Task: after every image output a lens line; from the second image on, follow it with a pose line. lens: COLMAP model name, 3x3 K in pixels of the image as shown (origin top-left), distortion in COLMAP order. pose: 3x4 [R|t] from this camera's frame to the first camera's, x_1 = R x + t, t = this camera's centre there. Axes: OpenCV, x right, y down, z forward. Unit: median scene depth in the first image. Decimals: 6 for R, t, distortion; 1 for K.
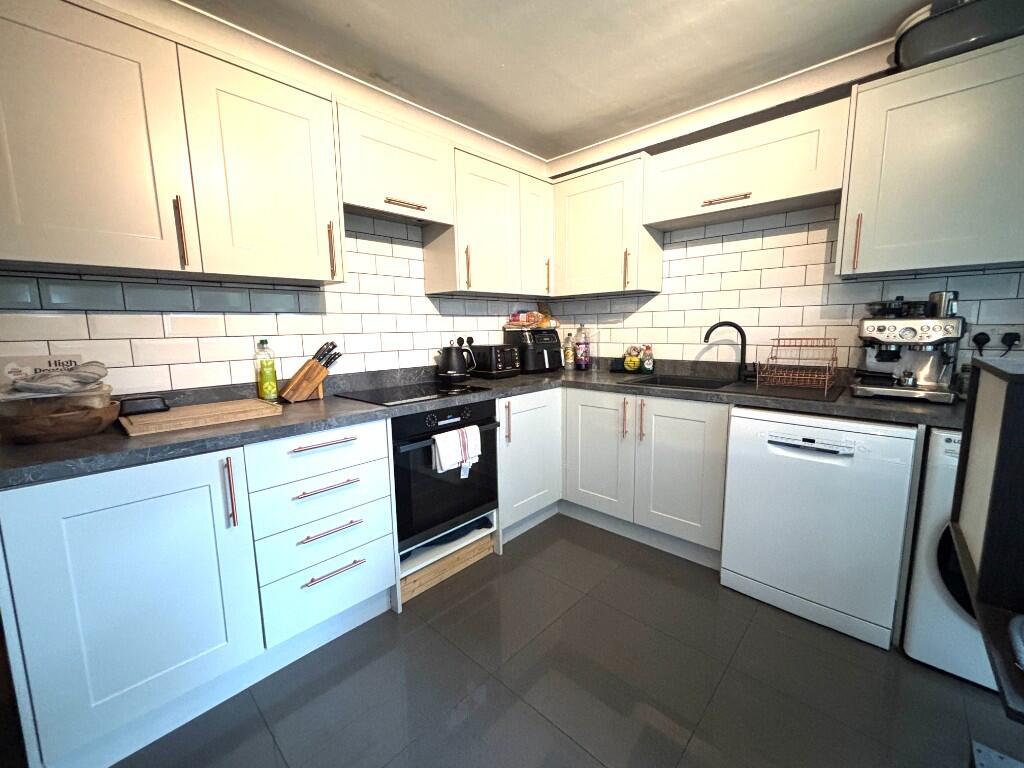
lens RADIAL K [[414.3, 0, 506.2], [0, 414.3, 384.6], [0, 0, 1]] dist [0.003184, -0.001031]
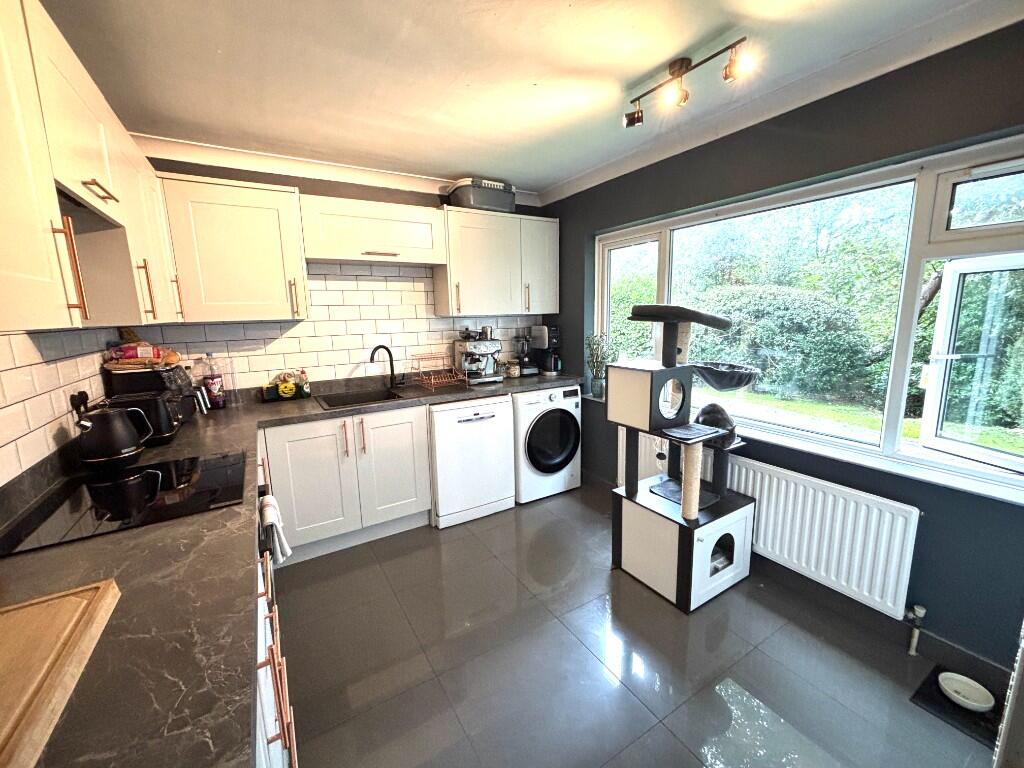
lens RADIAL K [[414.3, 0, 506.2], [0, 414.3, 383.0], [0, 0, 1]] dist [0.003184, -0.001031]
pose [[0.268998, -0.152568, 0.950980, -0.604170], [0.155550, 0.981294, 0.113432, -0.120016], [-0.950497, 0.117412, 0.287698, 0.267740]]
